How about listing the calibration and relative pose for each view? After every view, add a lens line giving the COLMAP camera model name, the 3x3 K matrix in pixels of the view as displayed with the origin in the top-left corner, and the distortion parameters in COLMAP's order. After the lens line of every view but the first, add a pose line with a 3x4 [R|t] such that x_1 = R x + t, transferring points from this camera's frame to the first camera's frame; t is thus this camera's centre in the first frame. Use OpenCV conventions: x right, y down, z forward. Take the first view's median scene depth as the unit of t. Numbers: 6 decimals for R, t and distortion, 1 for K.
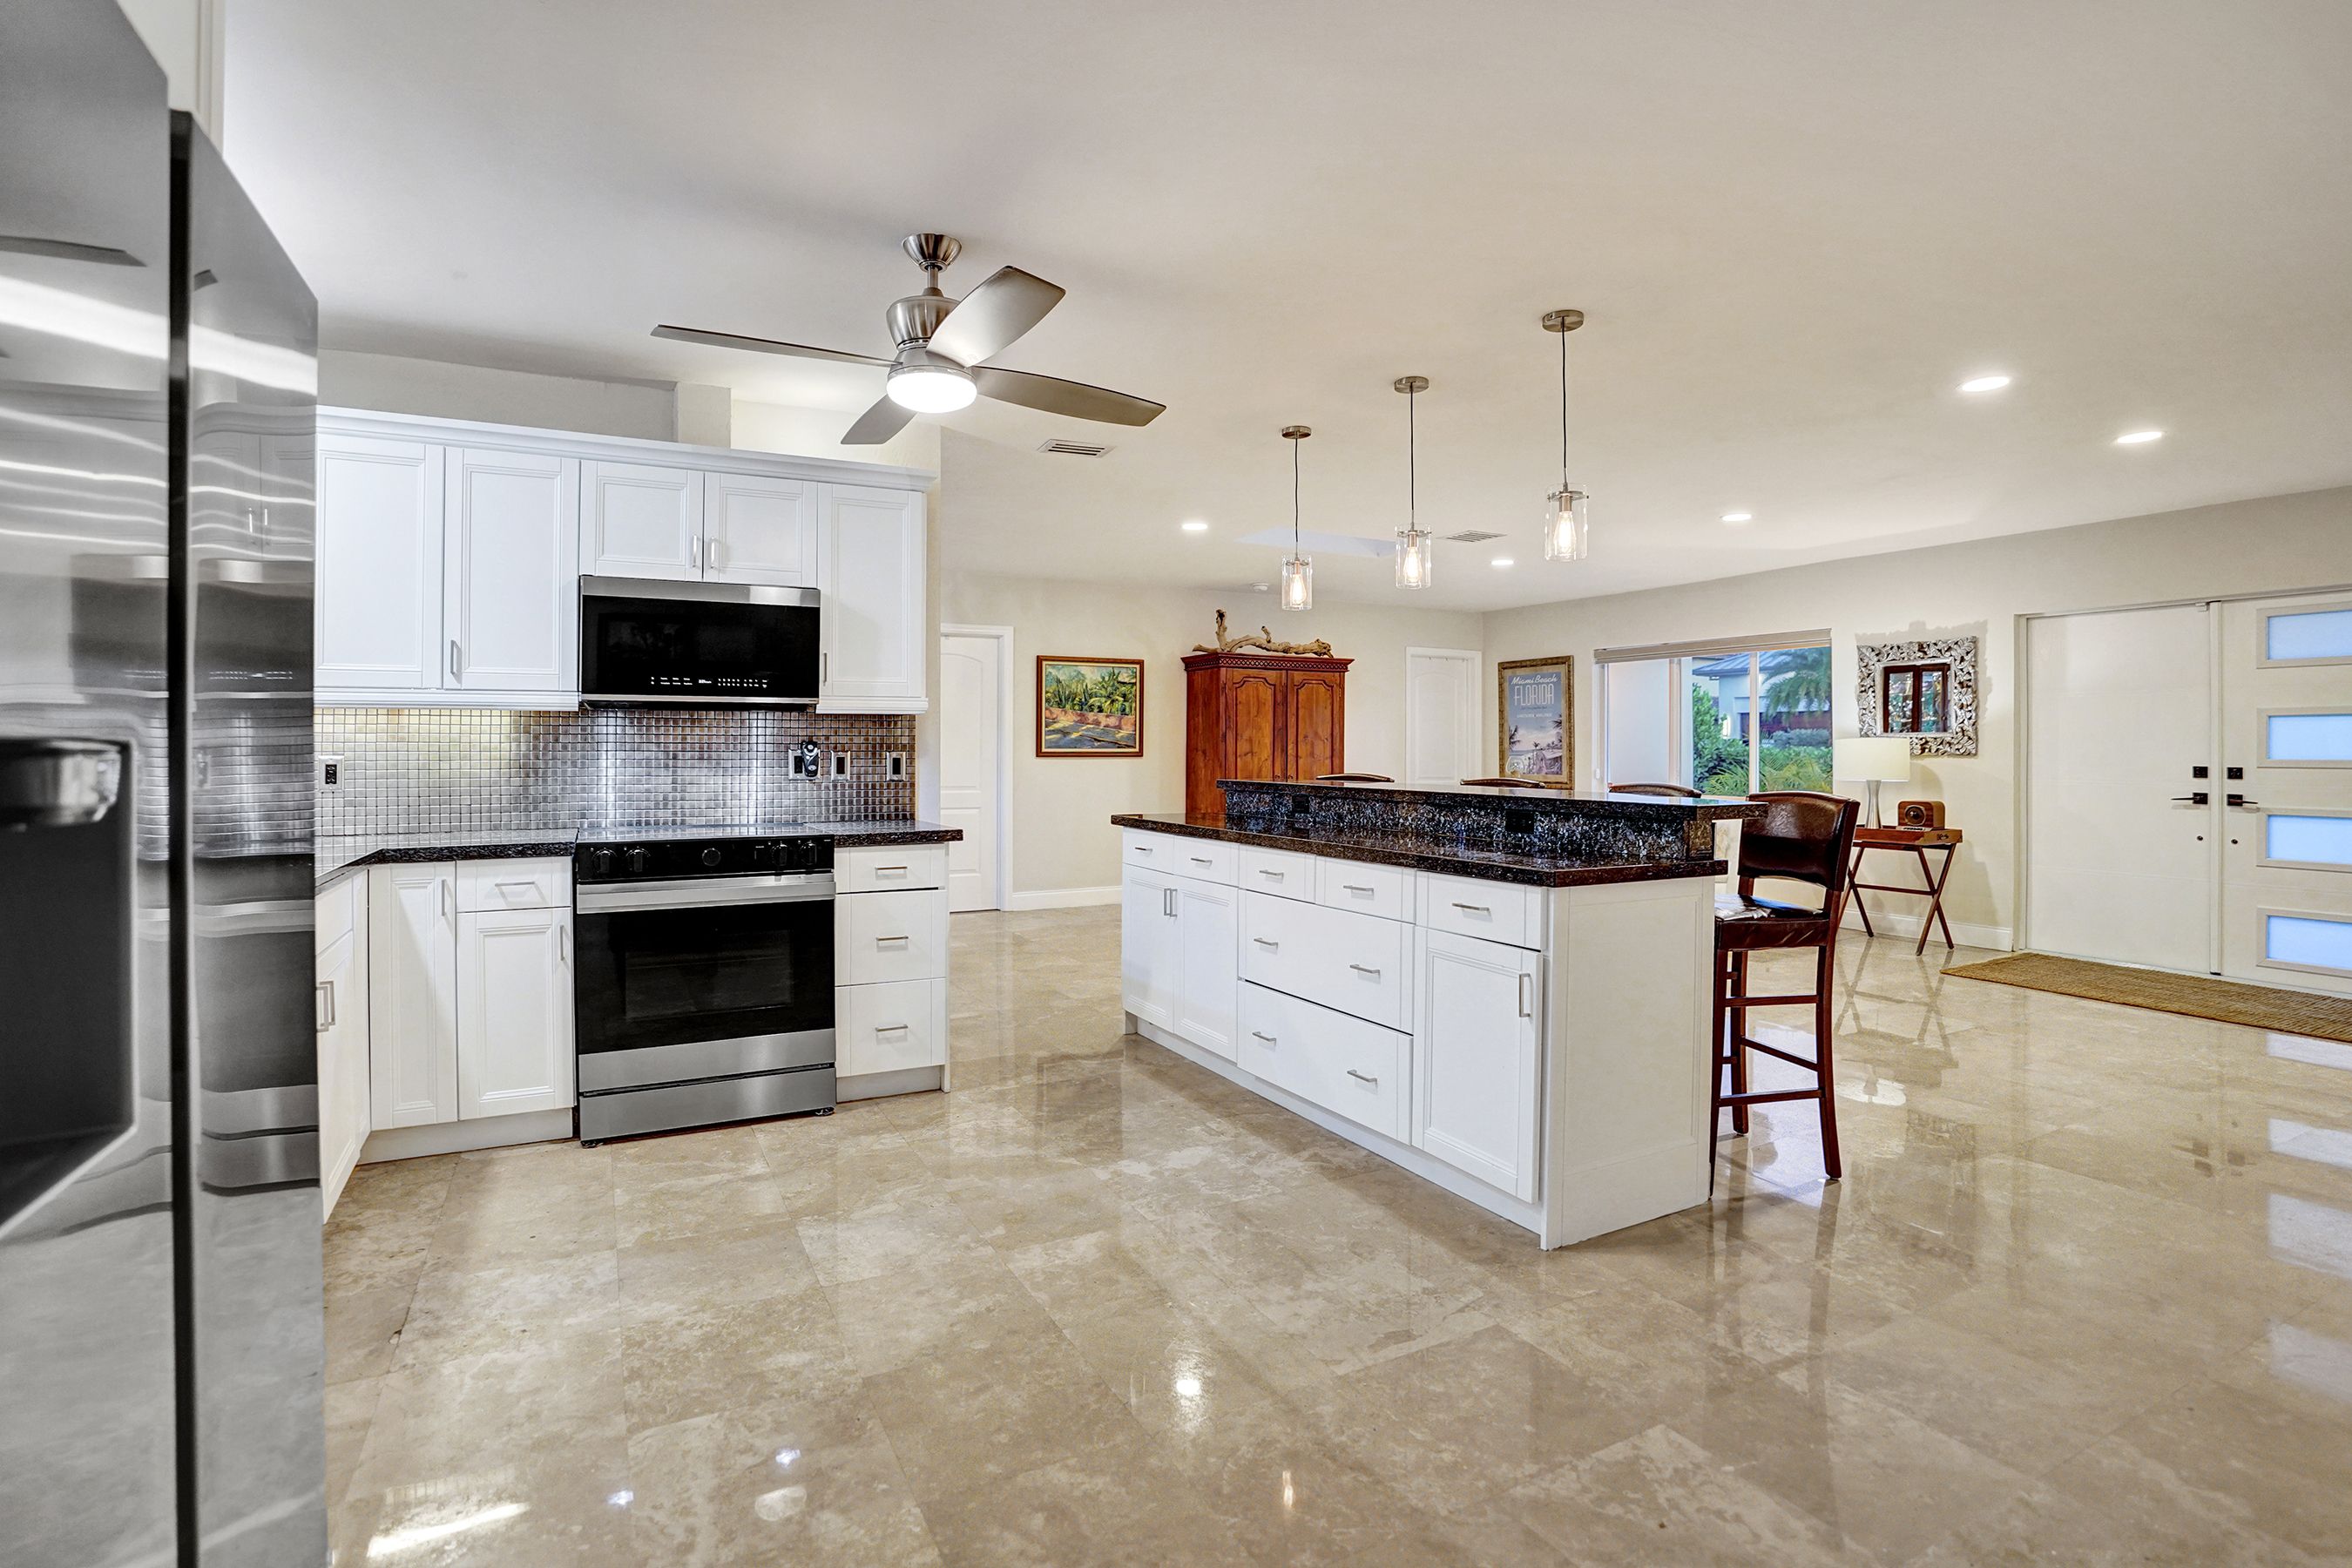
lens RADIAL K [[1113.1, 0, 1177.8], [0, 1113.1, 744.8], [0, 0, 1]] dist [-0.071026, 0.029382]
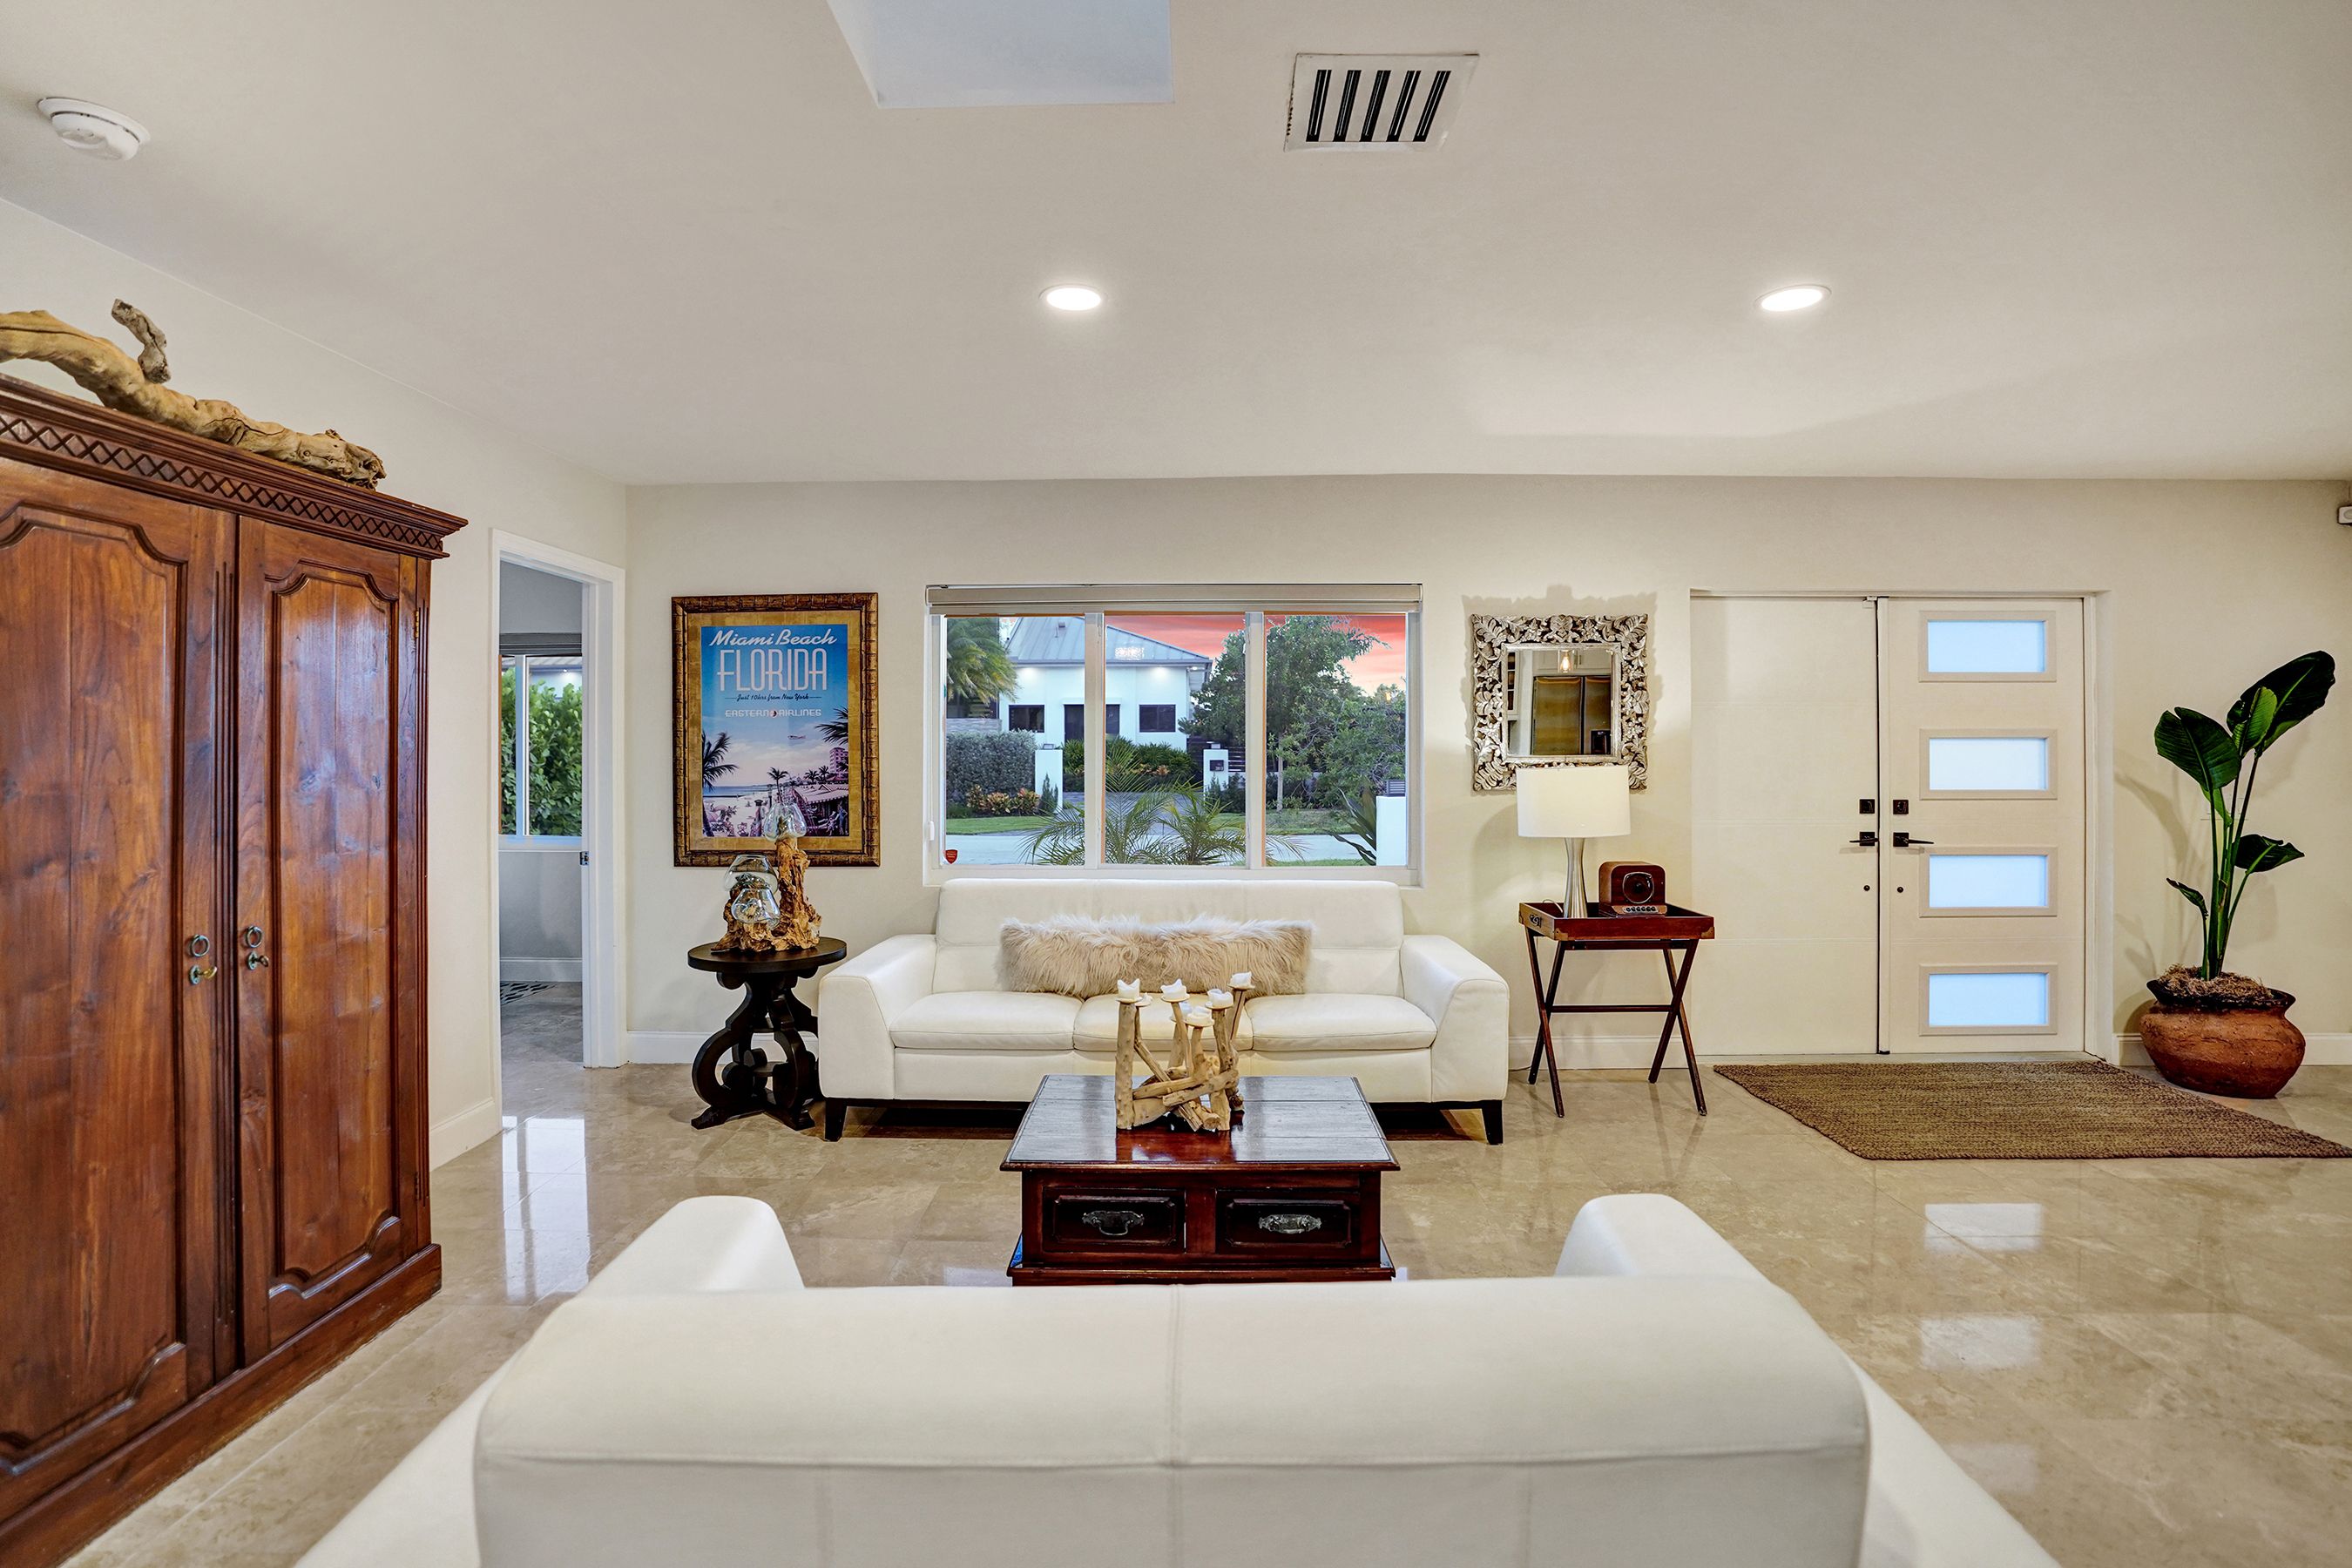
lens RADIAL K [[1110.9, 0, 1169.6], [0, 1110.9, 743.5], [0, 0, 1]] dist [-0.074031, 0.030204]
pose [[0.484955, 0.000412, 0.874539, -0.014157], [0.001044, 0.999999, -0.001050, -0.021278], [-0.874539, 0.001422, 0.484954, 1.043397]]
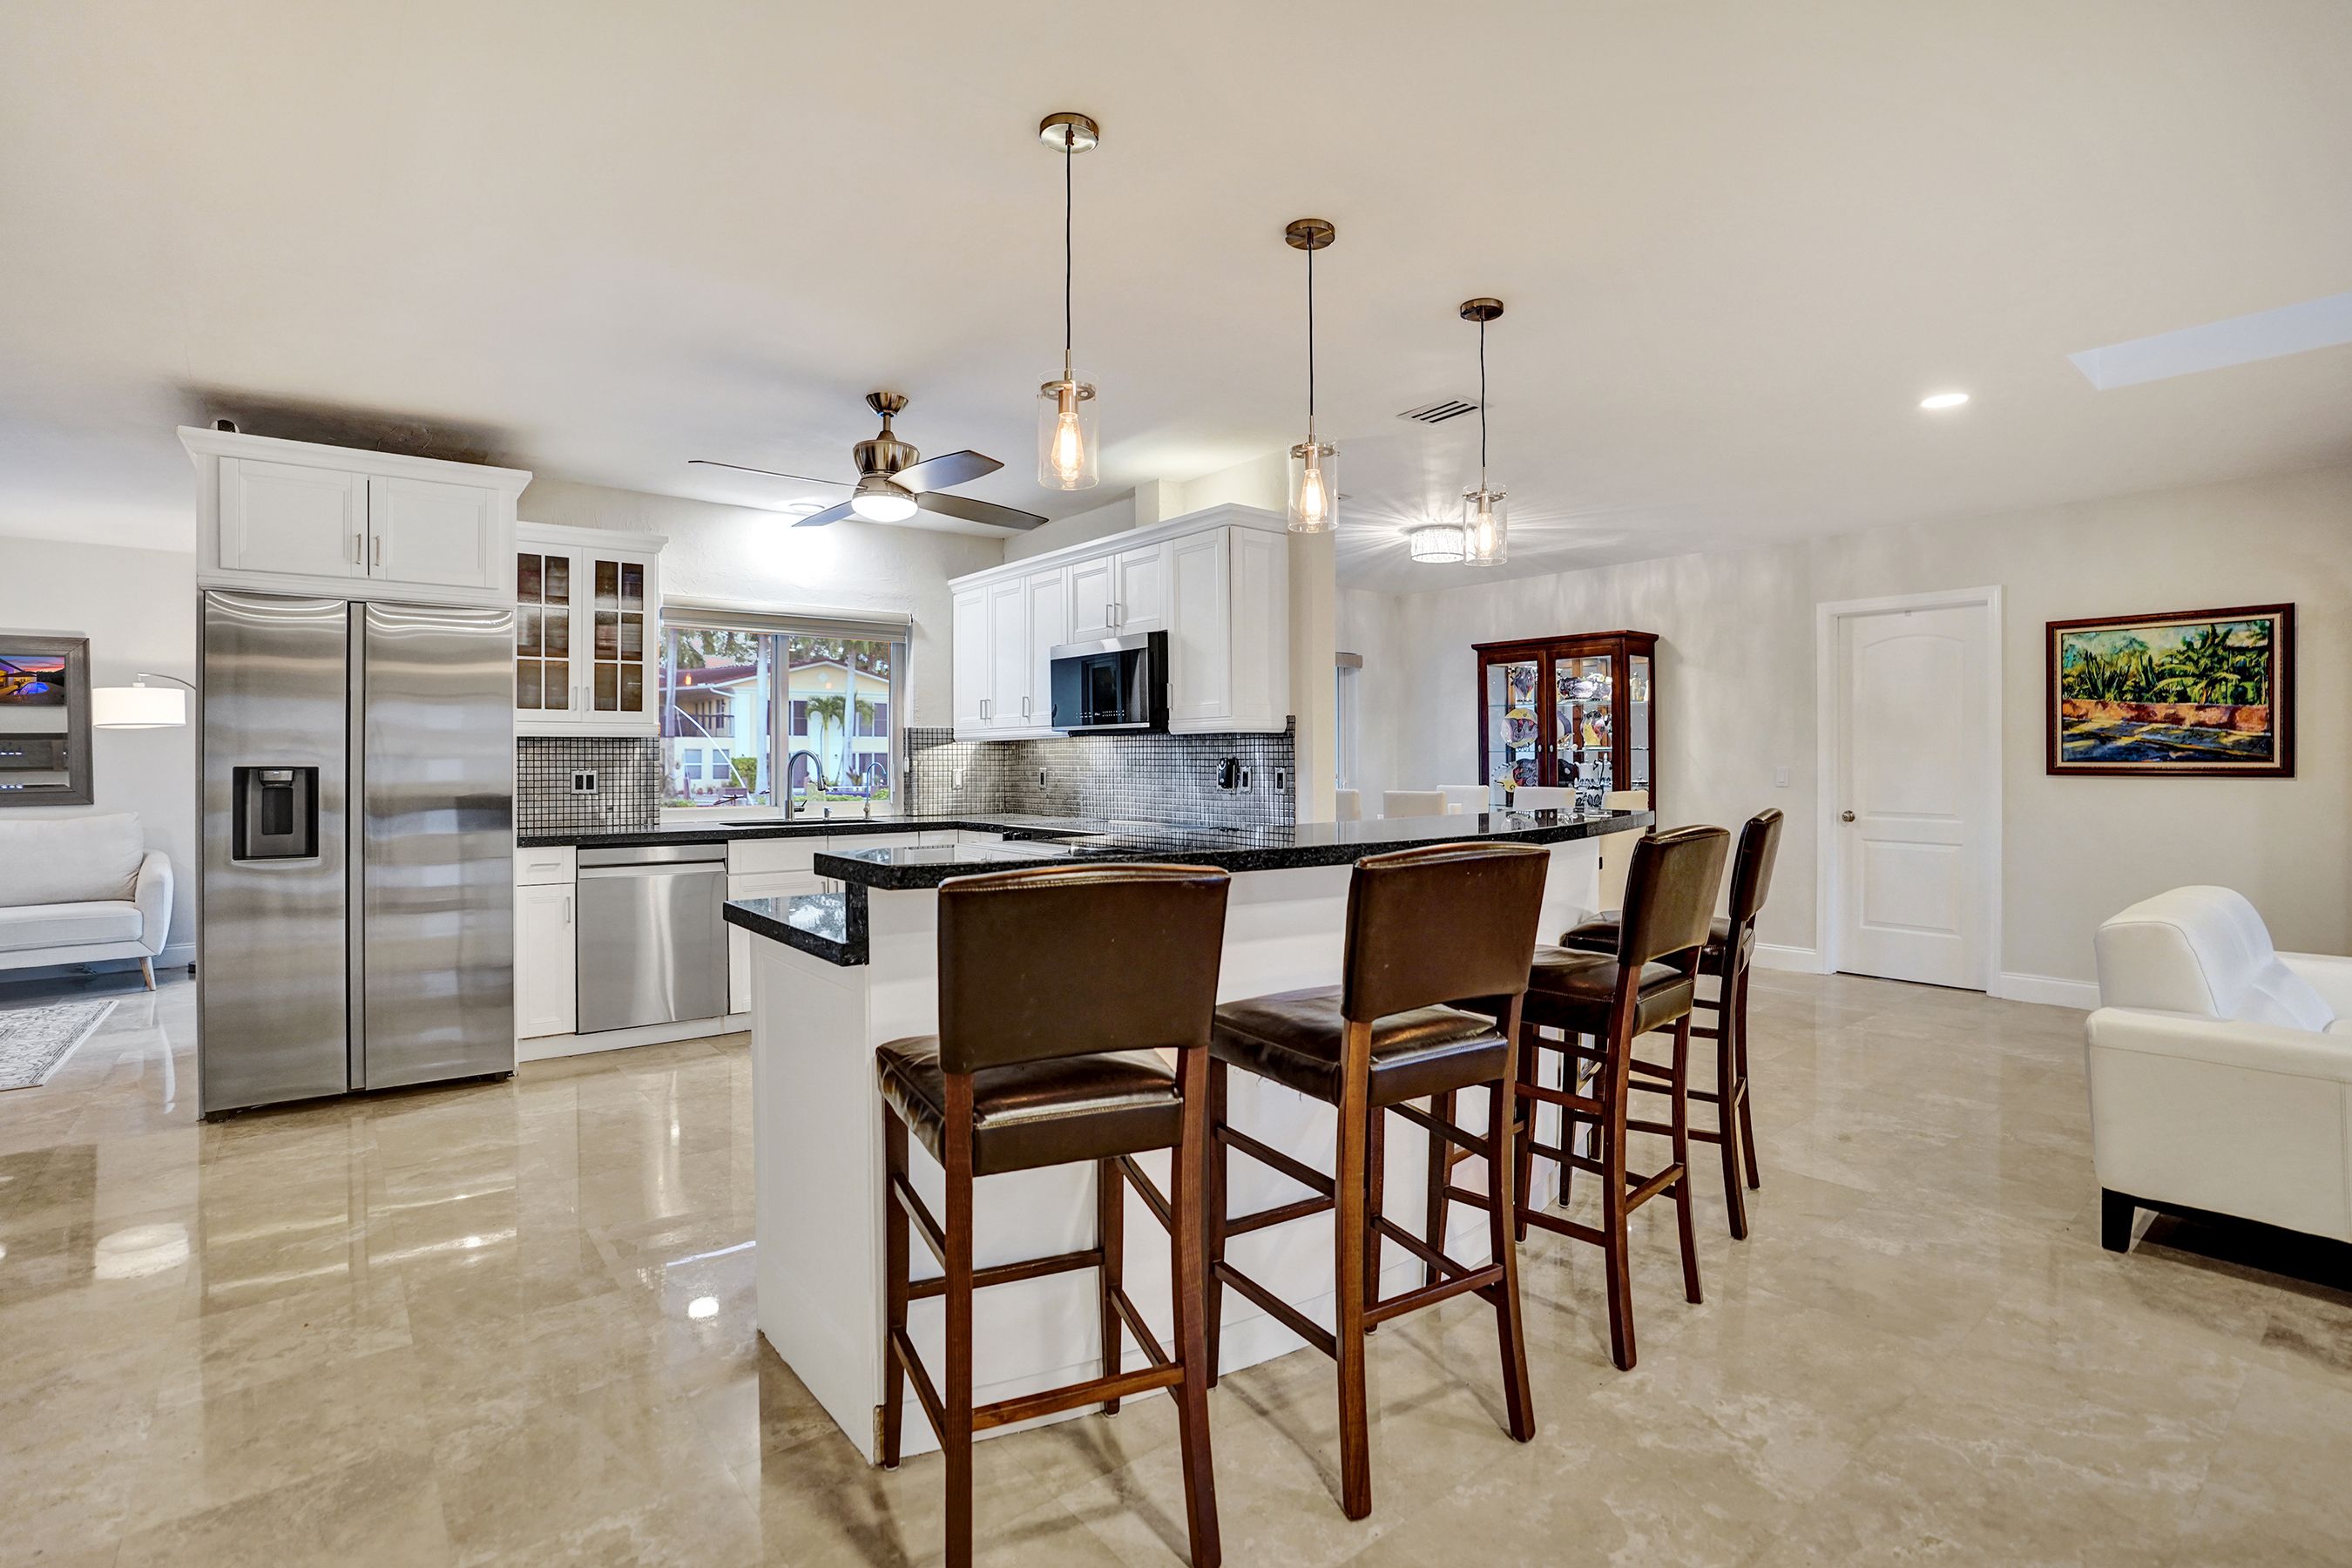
lens RADIAL K [[1113.7, 0, 1175.2], [0, 1113.7, 770.6], [0, 0, 1]] dist [-0.071879, 0.028792]
pose [[0.187792, 0.007358, -0.982181, 0.577471], [0.005337, 0.999950, 0.008511, -0.000119], [0.982194, -0.006841, 0.187744, 0.527152]]
